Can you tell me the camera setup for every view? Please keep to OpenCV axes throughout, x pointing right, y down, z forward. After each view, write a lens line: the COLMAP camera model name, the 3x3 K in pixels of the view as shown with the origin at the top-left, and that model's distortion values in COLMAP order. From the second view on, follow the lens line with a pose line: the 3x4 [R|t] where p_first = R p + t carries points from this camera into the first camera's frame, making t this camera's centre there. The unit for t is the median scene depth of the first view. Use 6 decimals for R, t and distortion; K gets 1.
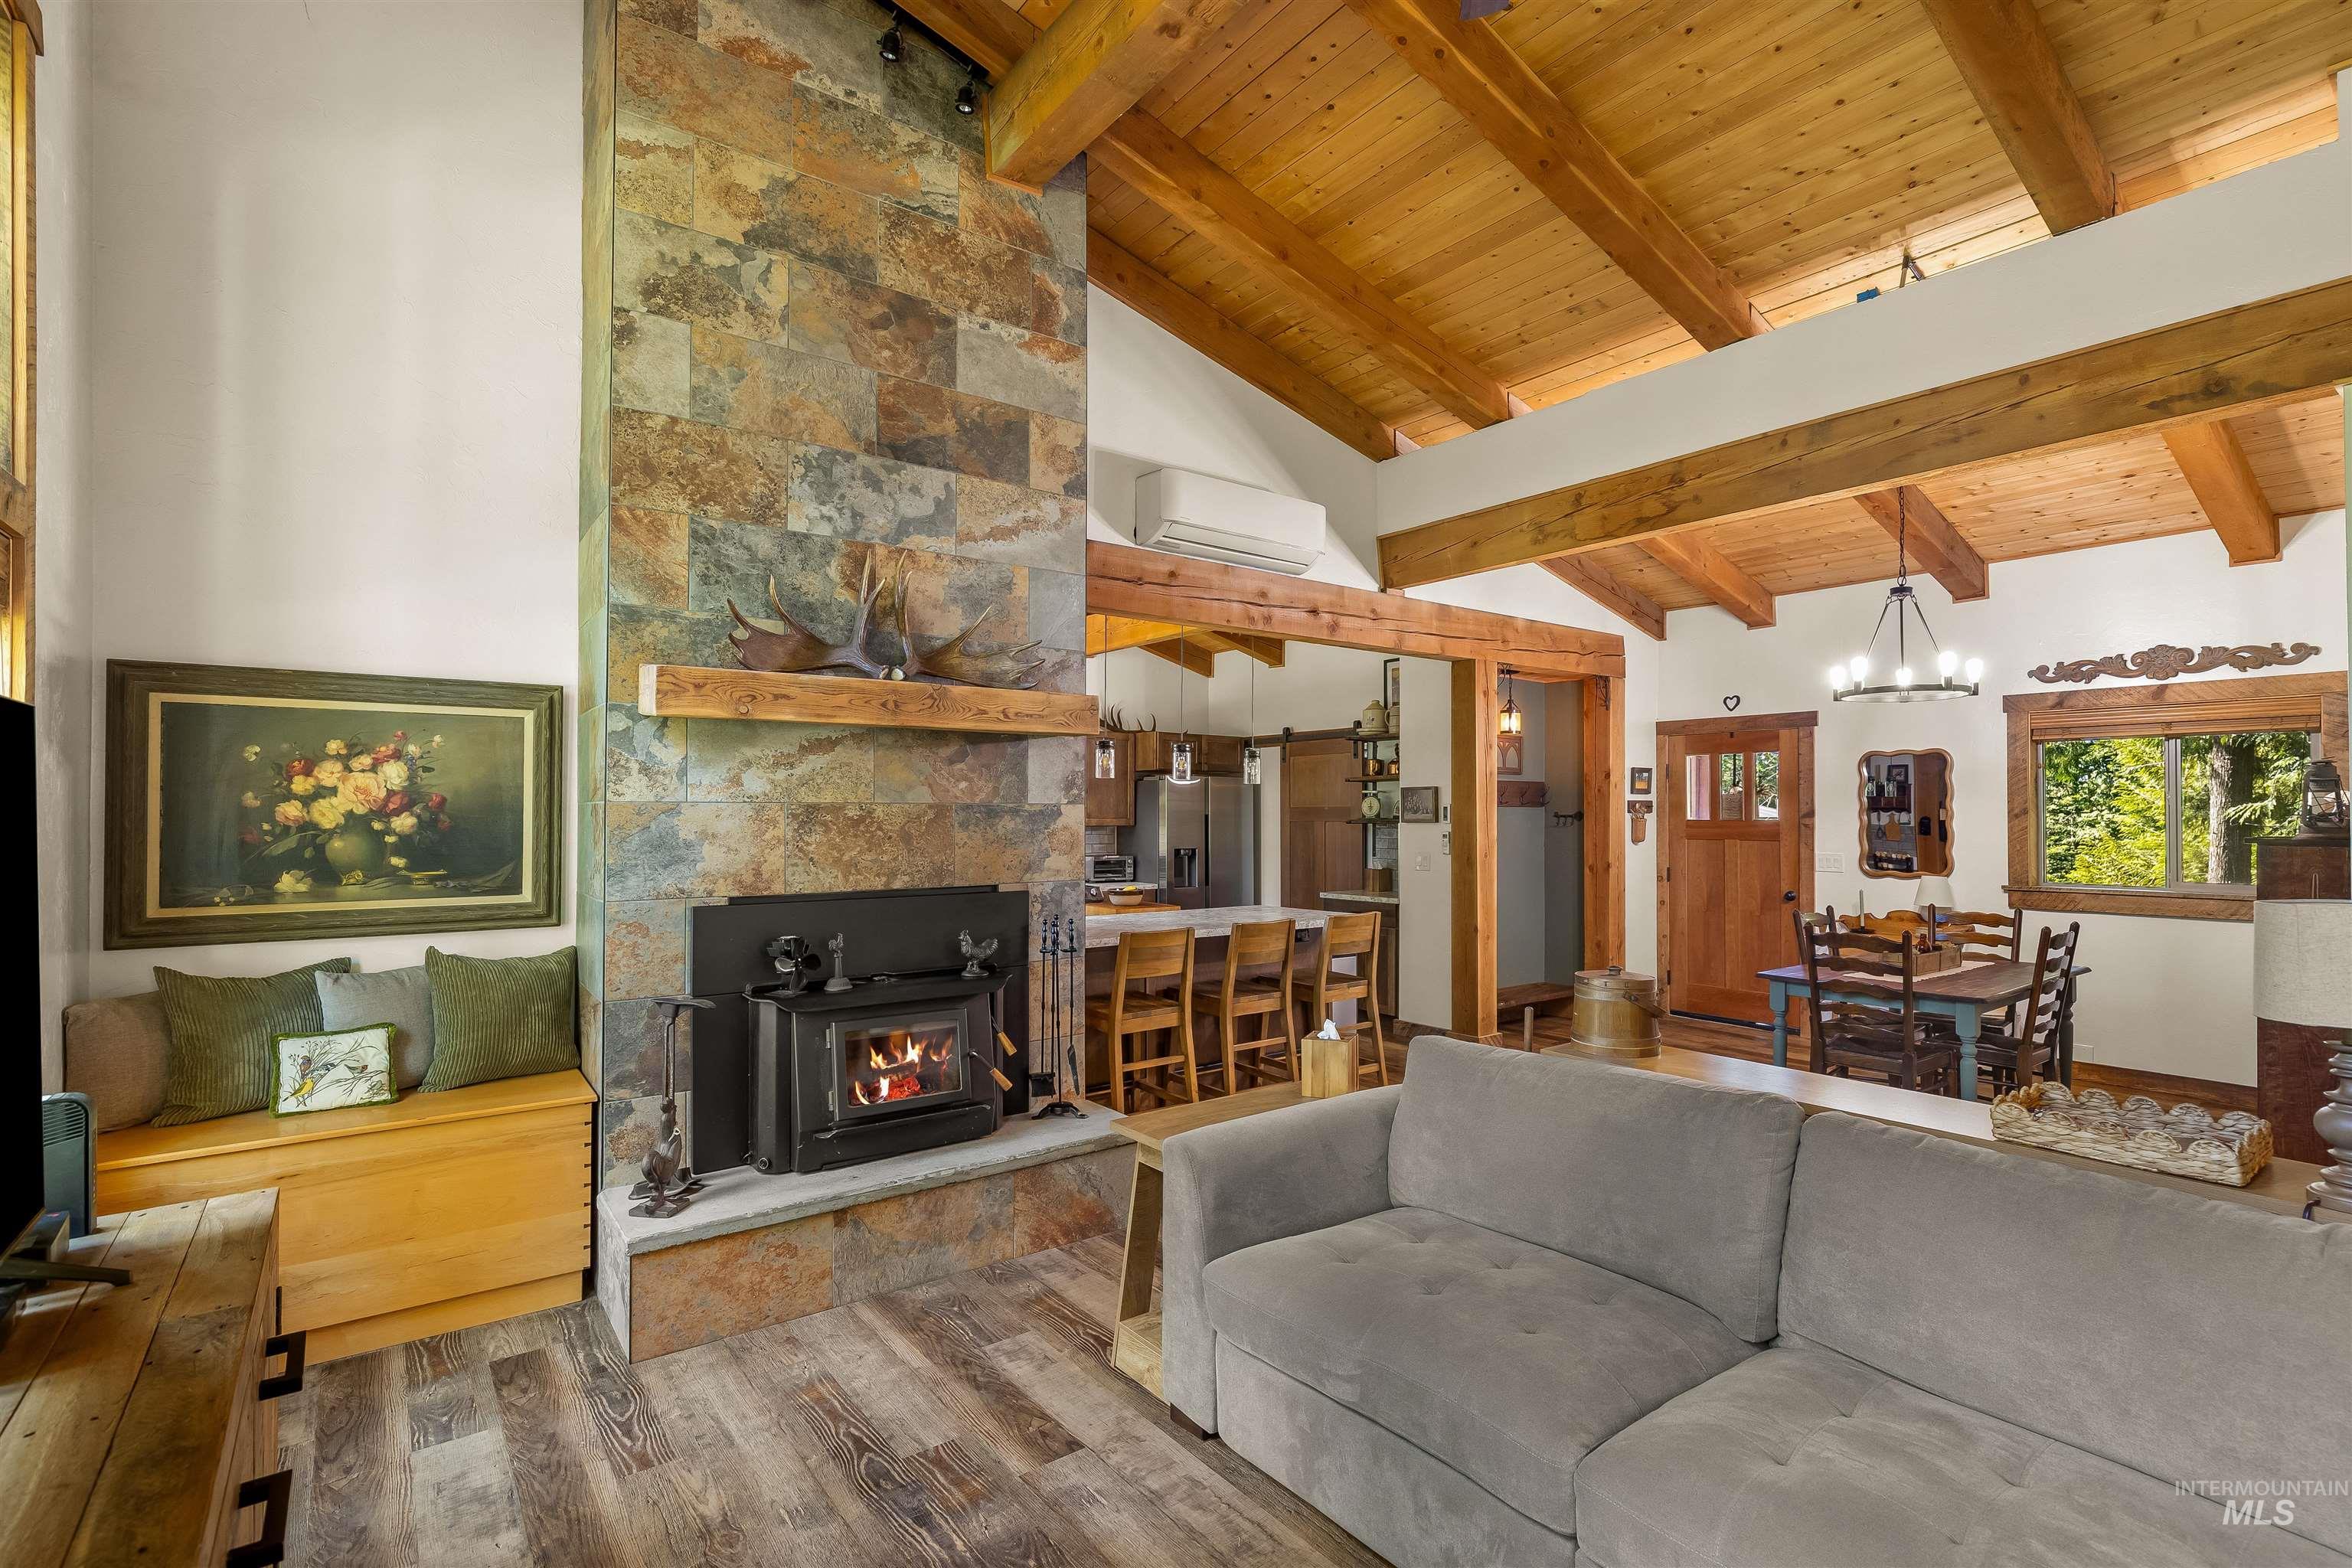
lens RADIAL K [[1079.3, 0, 1190.4], [0, 1079.3, 798.7], [0, 0, 1]] dist [-0.002961, 0.000116]
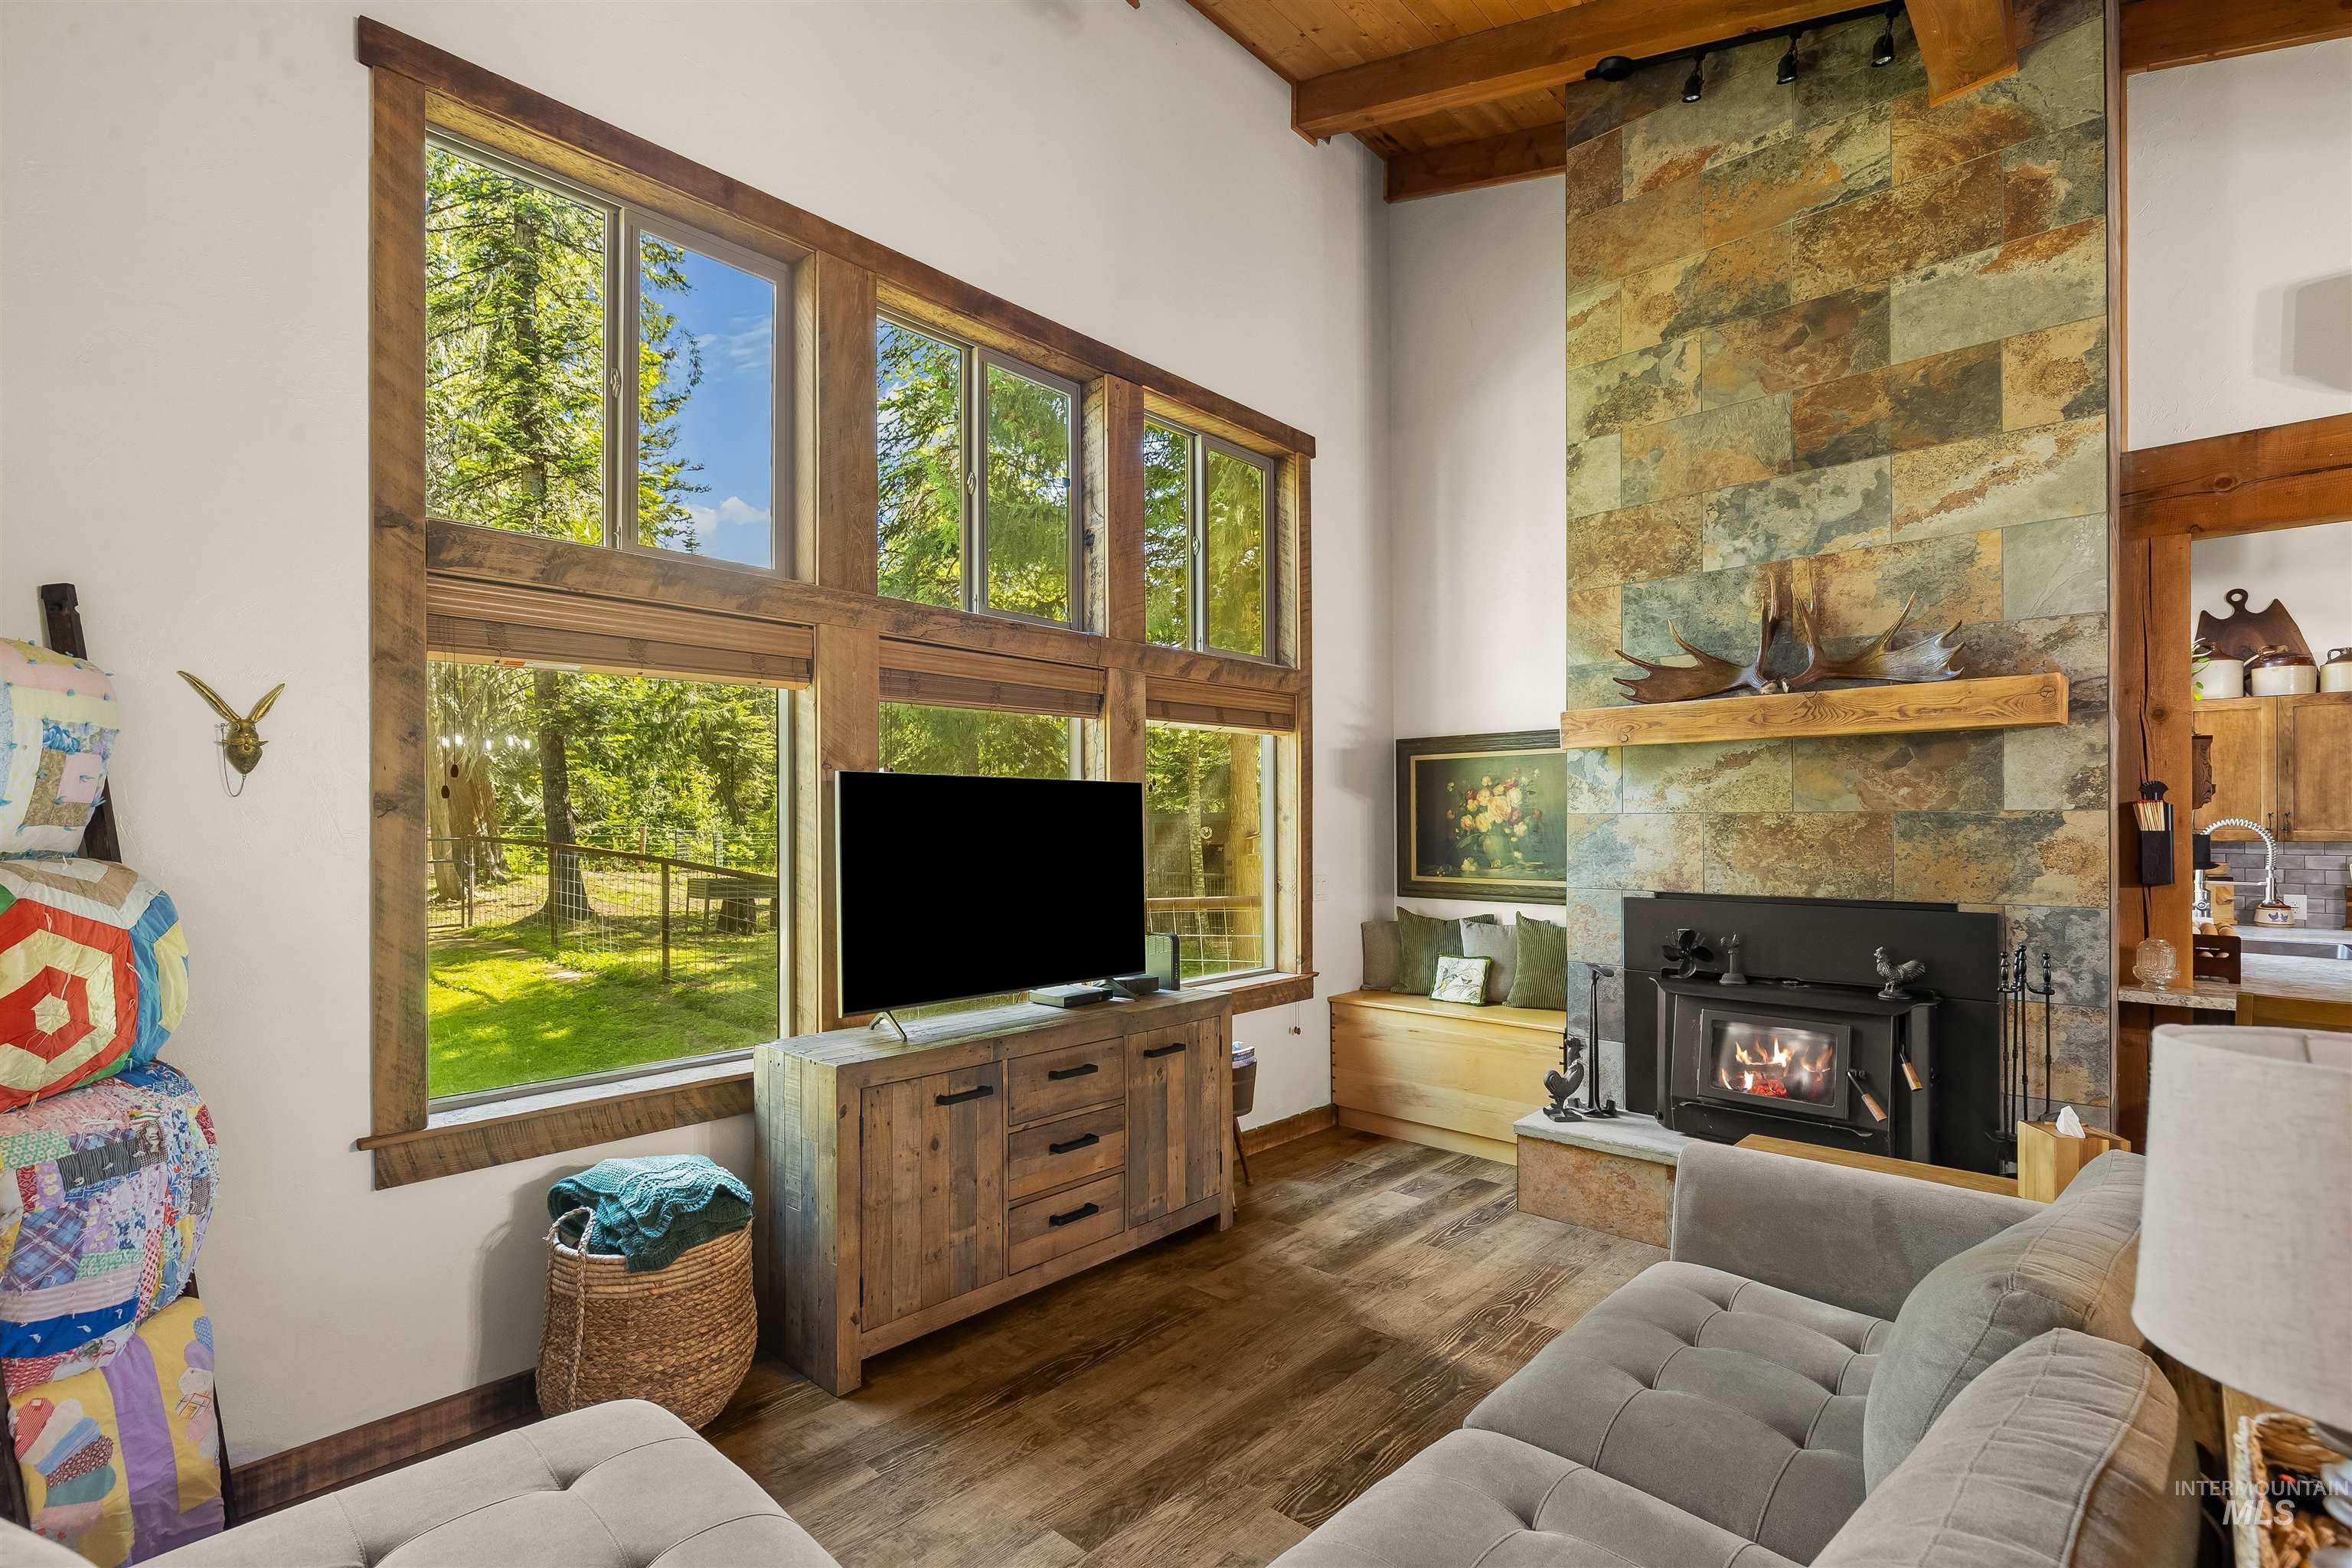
lens RADIAL K [[1086.7, 0, 1173.6], [0, 1086.7, 818.7], [0, 0, 1]] dist [-0.004390, 0.000646]
pose [[0.170396, -0.004727, -0.985364, 0.602151], [0.013667, 0.999904, -0.002434, 0.004395], [0.985281, -0.013053, 0.170444, 0.234051]]
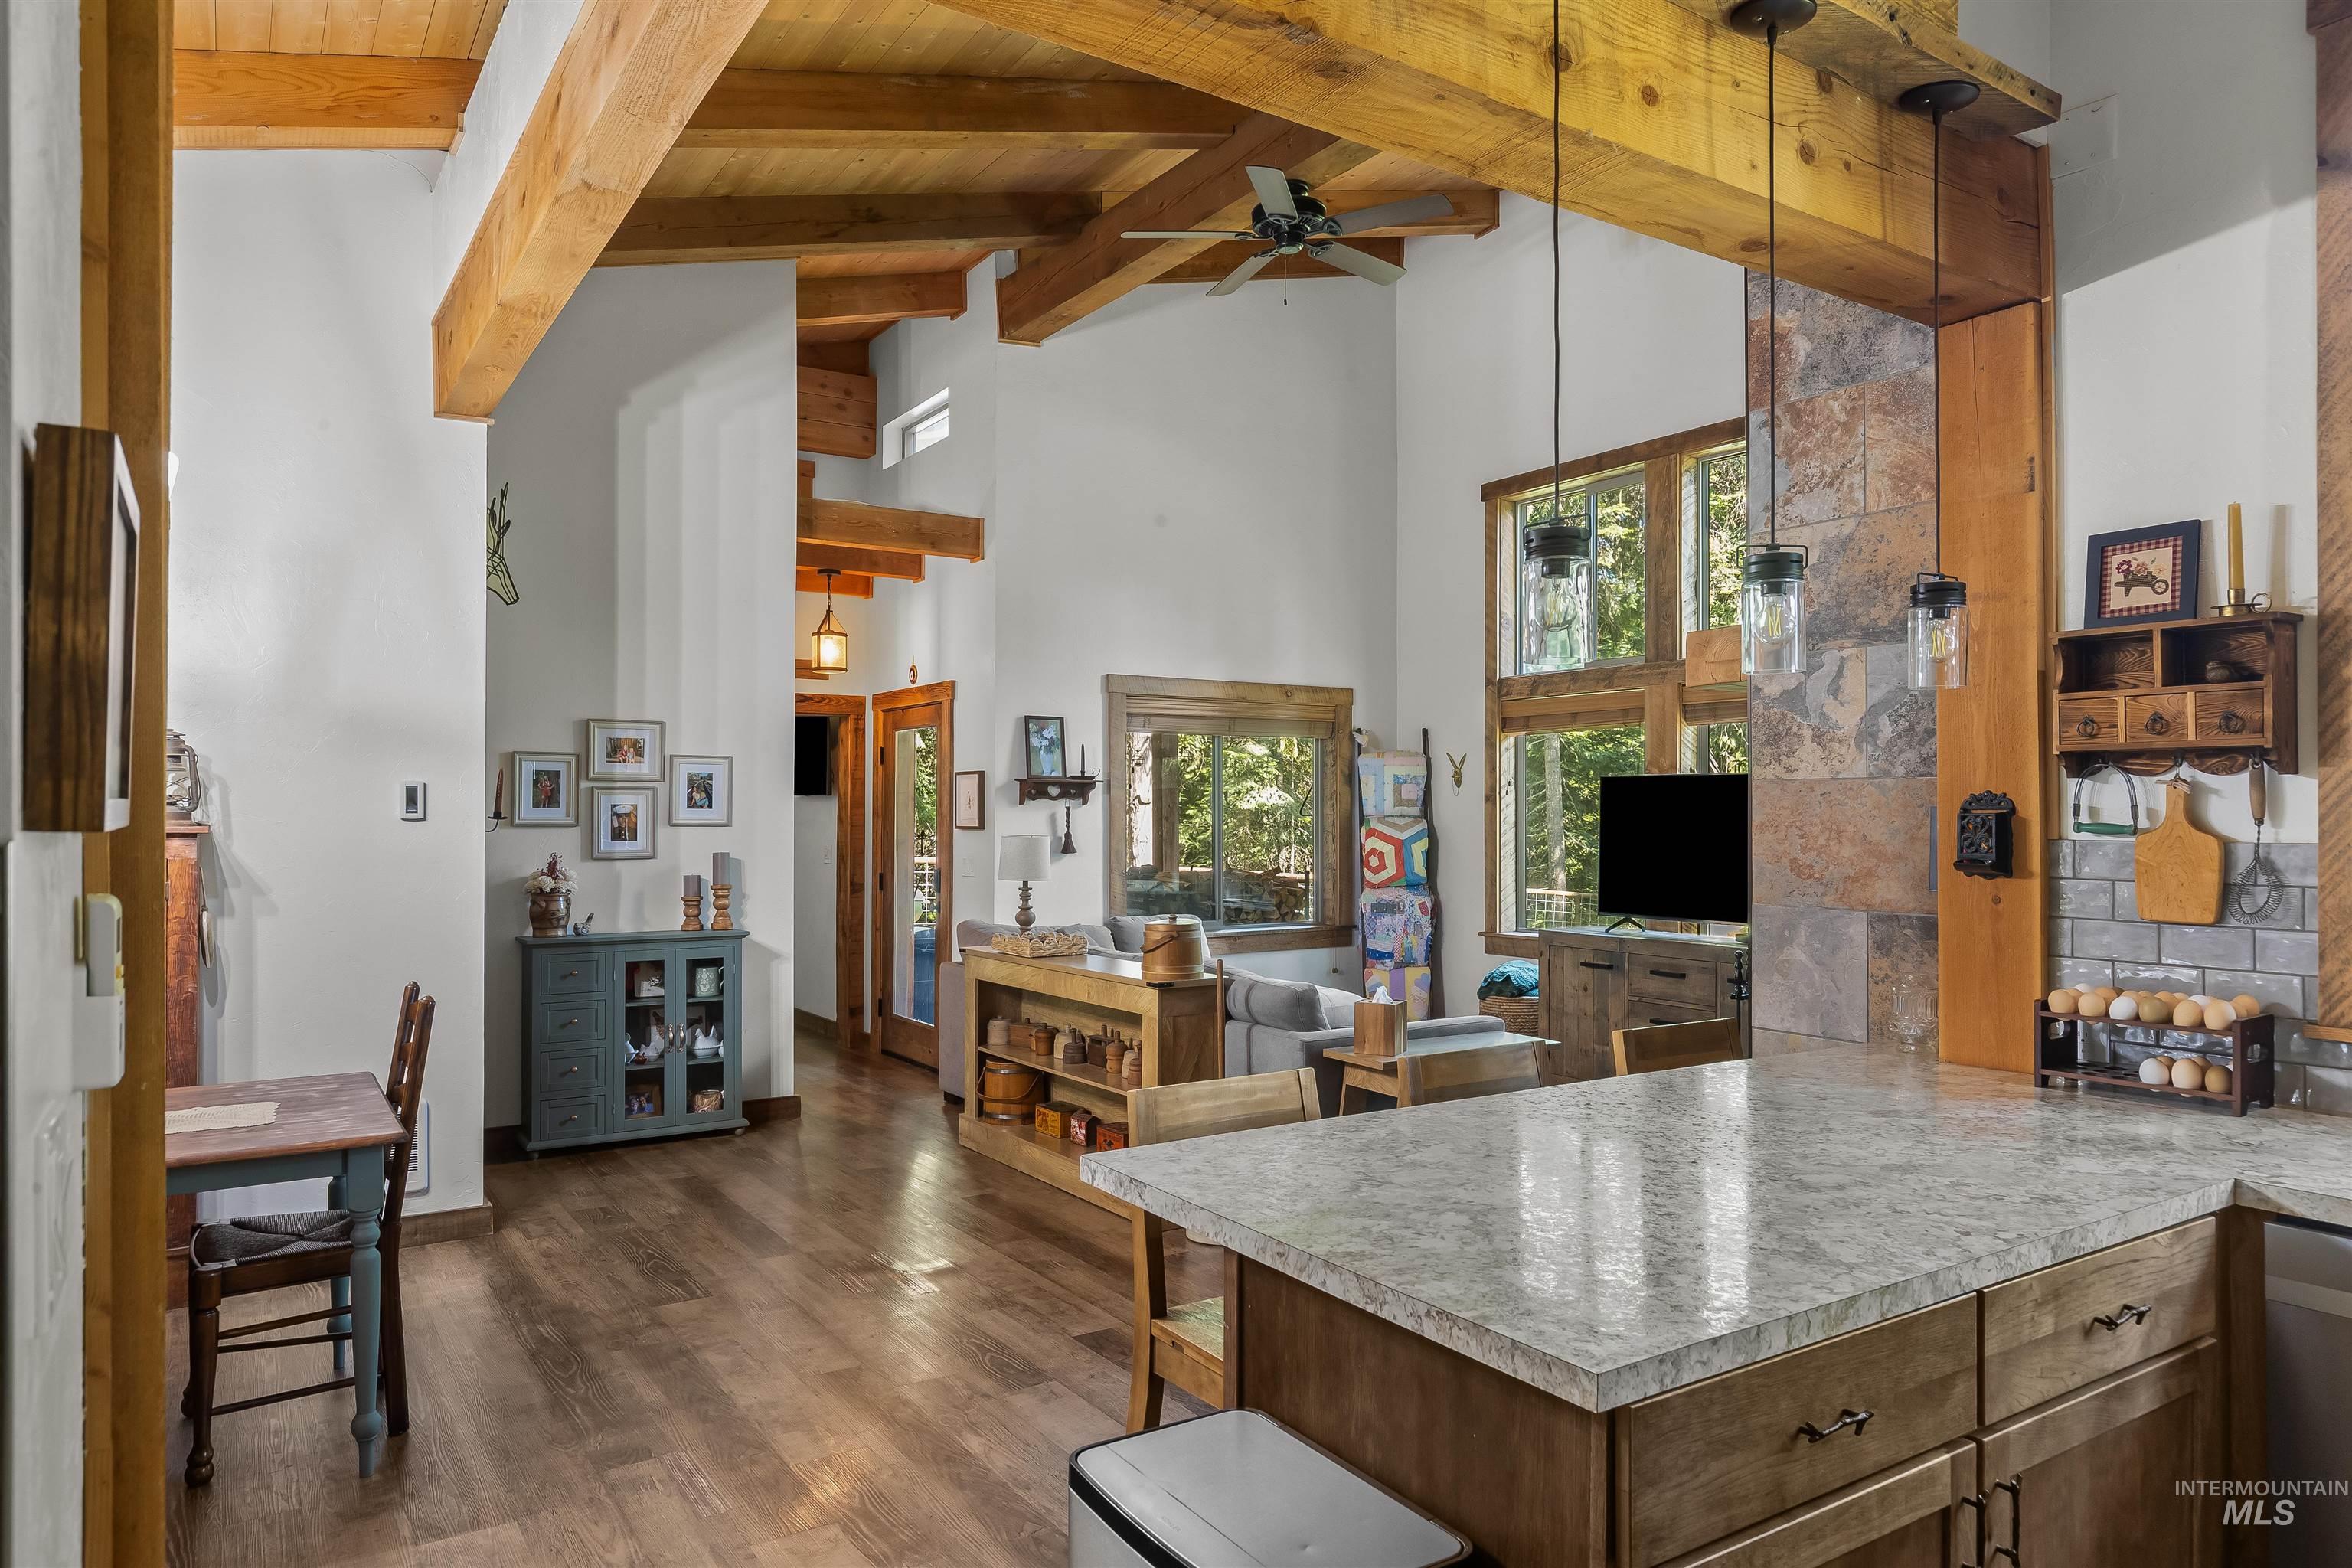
lens RADIAL K [[1454.0, 0, 1169.8], [0, 1454.0, 798.0], [0, 0, 1]] dist [0.002239, 0.002604]
pose [[-0.996937, -0.002818, 0.078155, 0.187084], [-0.004661, 0.999715, -0.023407, 0.039187], [-0.078066, -0.023700, -0.996666, 2.042866]]
